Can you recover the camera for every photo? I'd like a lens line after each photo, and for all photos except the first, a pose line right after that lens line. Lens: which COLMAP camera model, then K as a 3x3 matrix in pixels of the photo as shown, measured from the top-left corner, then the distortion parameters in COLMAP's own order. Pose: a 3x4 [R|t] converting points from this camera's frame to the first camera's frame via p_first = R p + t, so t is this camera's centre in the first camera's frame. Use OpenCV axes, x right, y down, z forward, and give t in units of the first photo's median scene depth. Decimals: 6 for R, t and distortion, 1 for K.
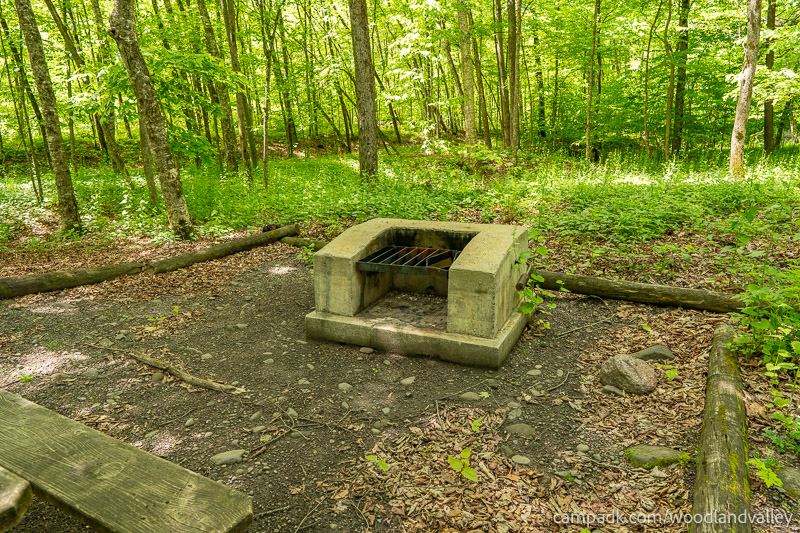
lens RADIAL K [[531.5, 0, 400.5], [0, 531.5, 263.0], [0, 0, 1]] dist [0.002724, 0.000177]
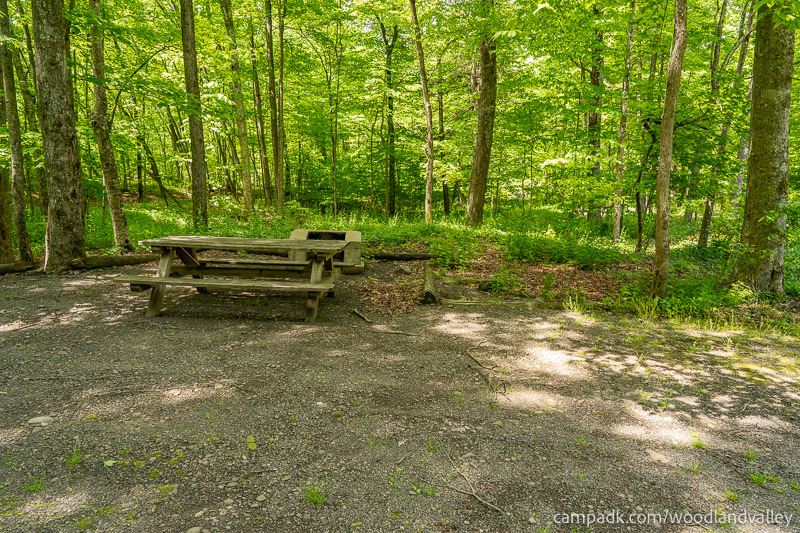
lens RADIAL K [[531.5, 0, 400.5], [0, 531.5, 263.0], [0, 0, 1]] dist [0.002724, 0.000177]
pose [[0.877668, -0.016075, 0.479000, -0.207571], [0.067930, 0.993520, -0.091126, 0.083038], [-0.474431, 0.112517, 0.873072, -0.333431]]
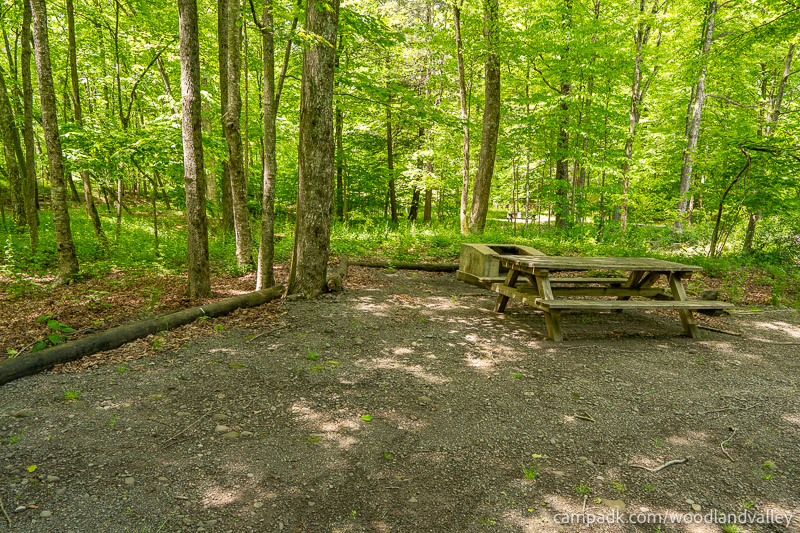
lens RADIAL K [[531.5, 0, 400.5], [0, 531.5, 263.0], [0, 0, 1]] dist [0.002724, 0.000177]
pose [[0.733446, -0.026134, 0.679245, -0.490777], [0.108145, 0.991019, -0.078645, 0.041114], [-0.671090, 0.131139, 0.729685, -0.129847]]
